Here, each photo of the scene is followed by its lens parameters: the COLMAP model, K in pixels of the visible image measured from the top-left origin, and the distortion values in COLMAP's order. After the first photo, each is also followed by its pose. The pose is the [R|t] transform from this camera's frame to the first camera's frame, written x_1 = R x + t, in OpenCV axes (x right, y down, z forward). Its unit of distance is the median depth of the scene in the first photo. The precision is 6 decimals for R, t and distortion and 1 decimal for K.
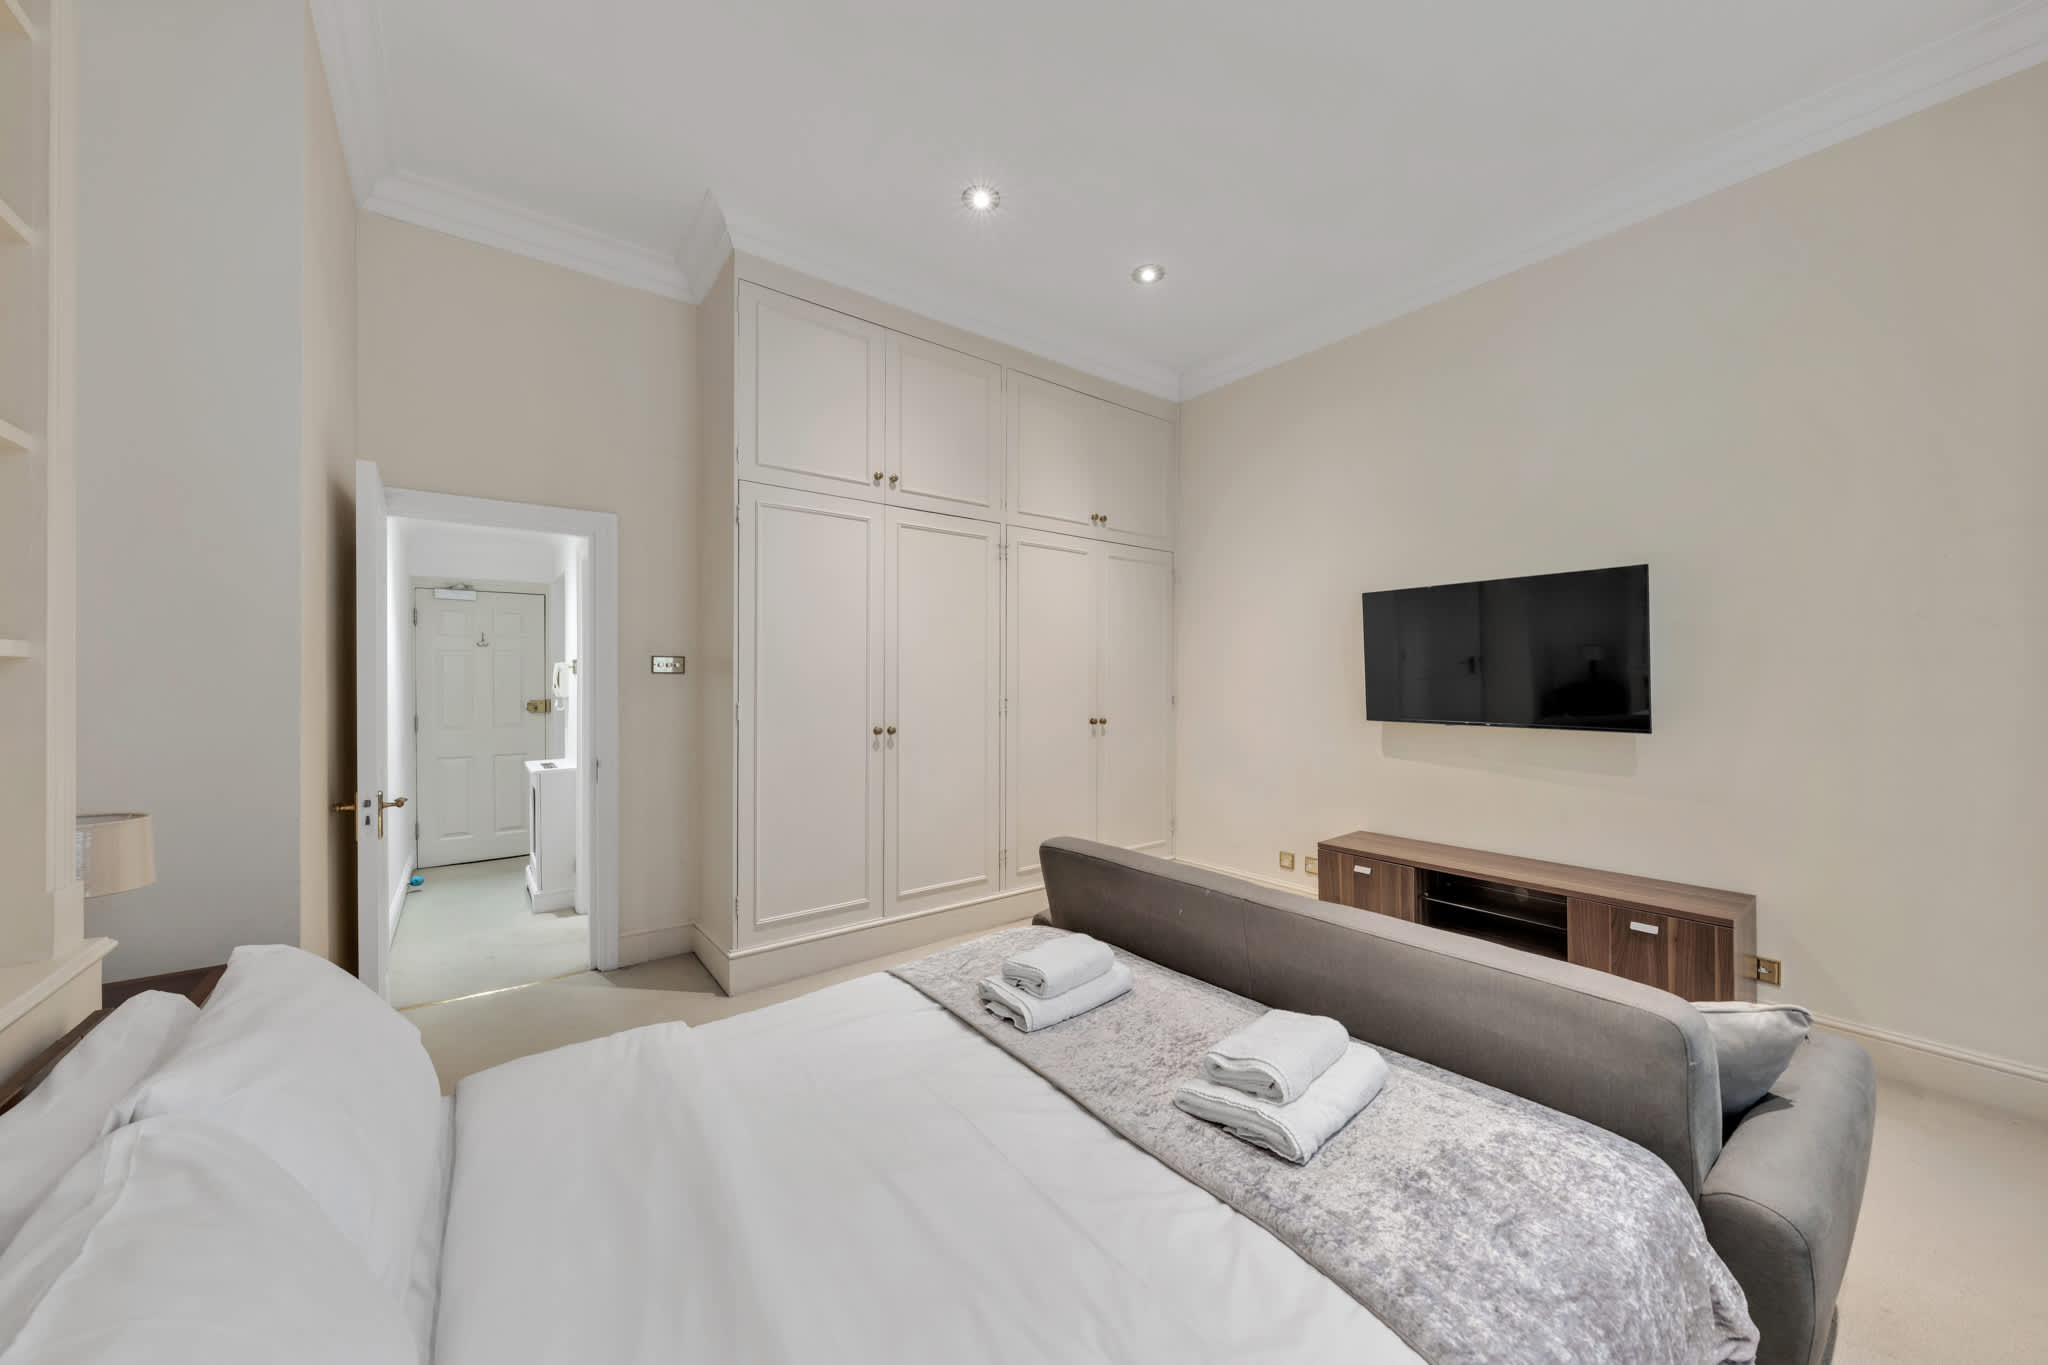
lens RADIAL K [[722.1, 0, 1024.0], [0, 722.1, 682.5], [0, 0, 1]] dist [-0.000349, -0.000015]
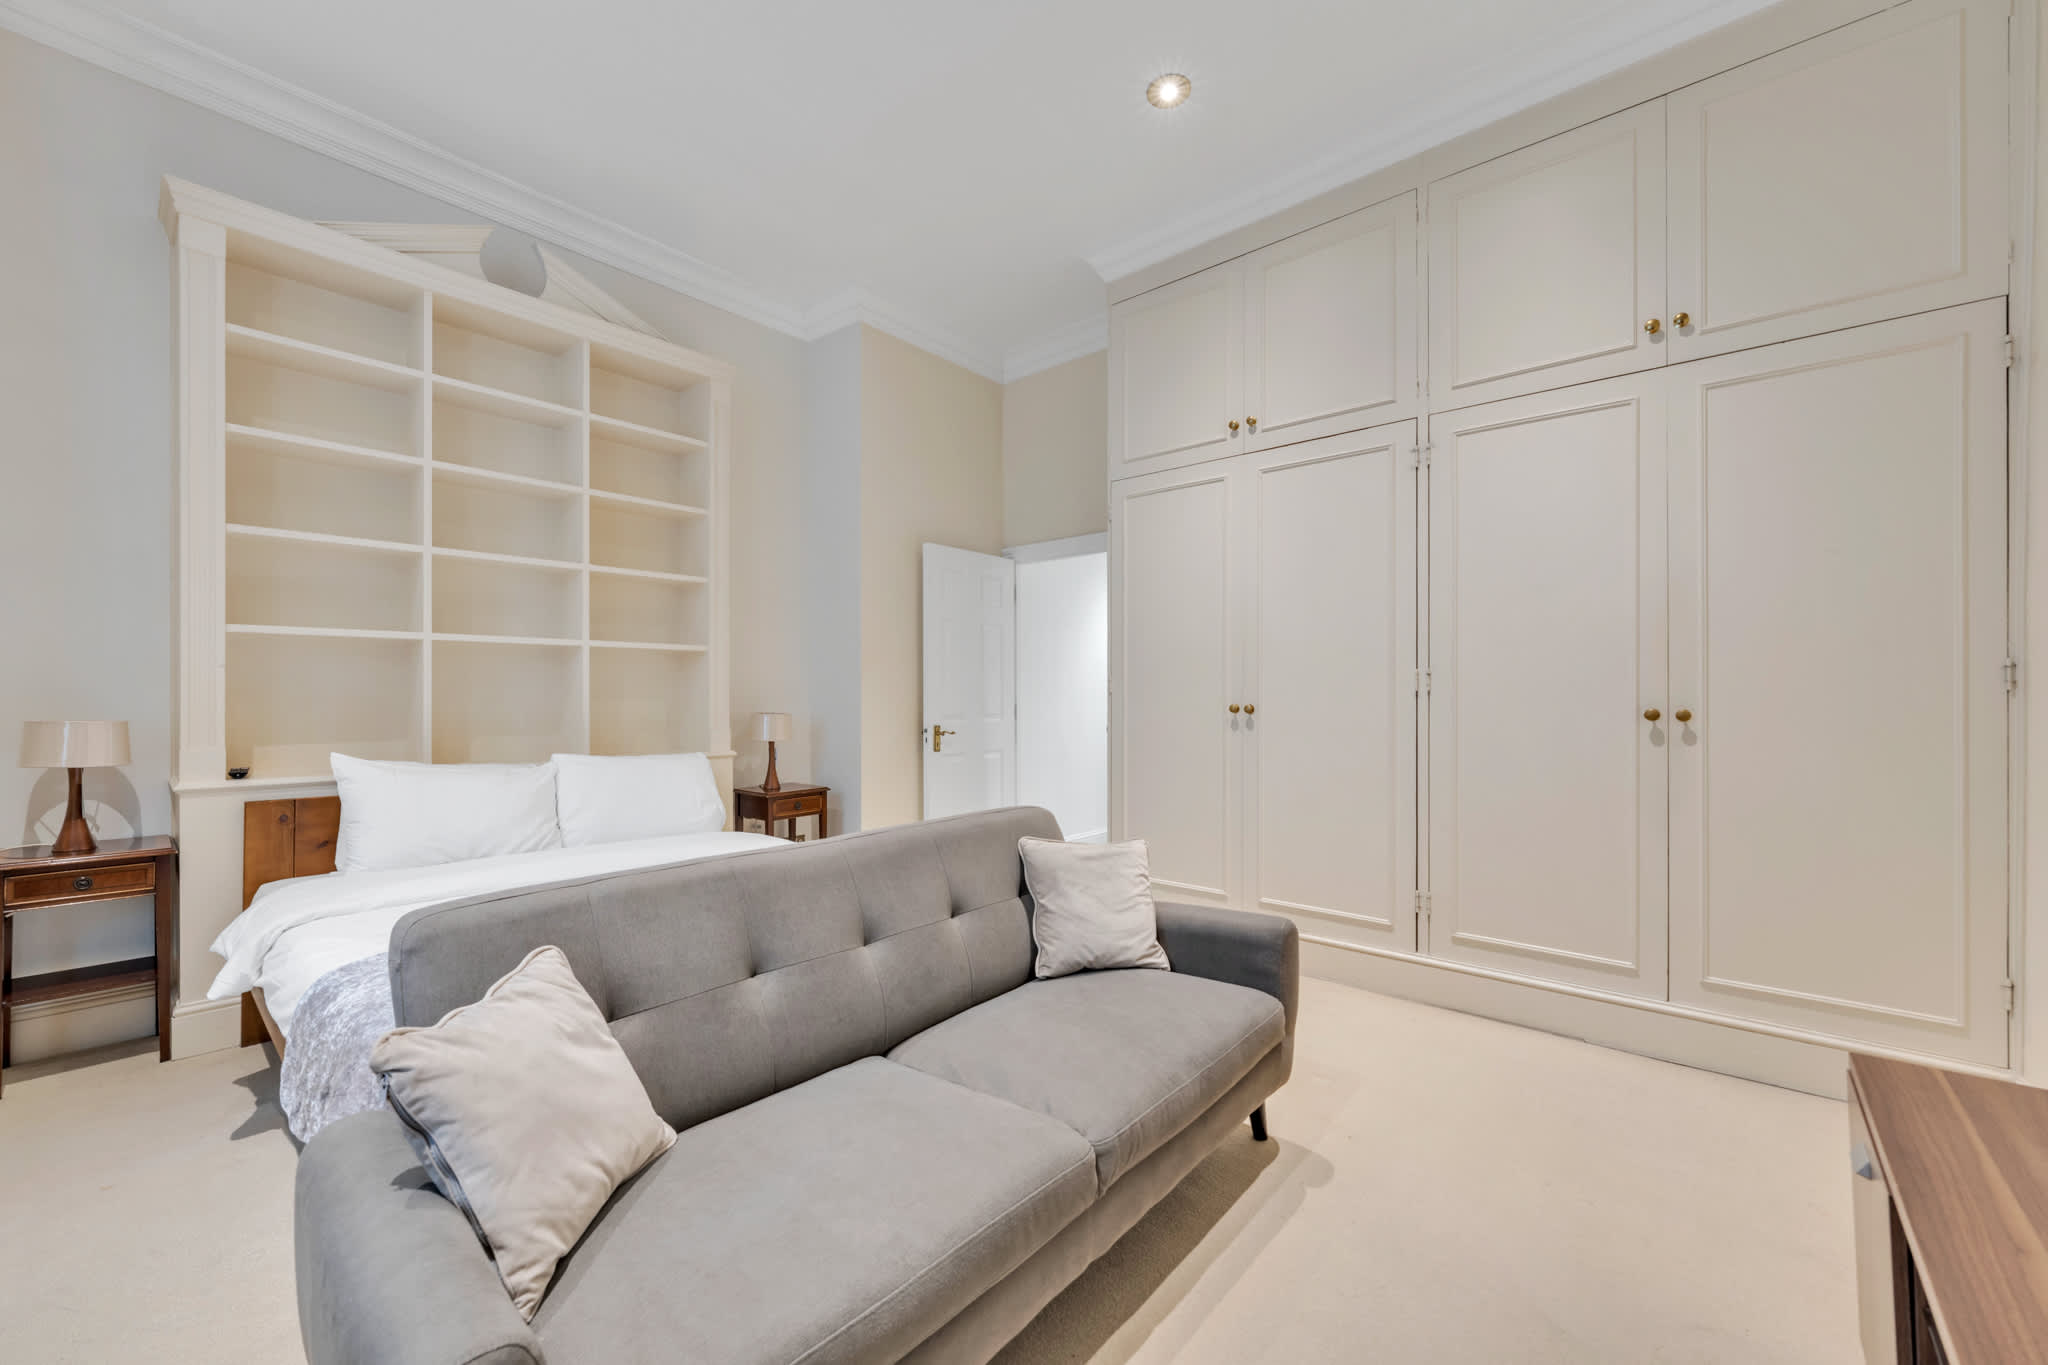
lens RADIAL K [[787.0, 0, 1027.4], [0, 787.0, 642.5], [0, 0, 1]] dist [-0.001257, -0.000118]
pose [[0.204690, -0.032380, -0.978291, 0.621159], [0.033380, 0.999102, -0.026085, 0.001039], [0.978257, -0.027316, 0.205587, 0.479371]]
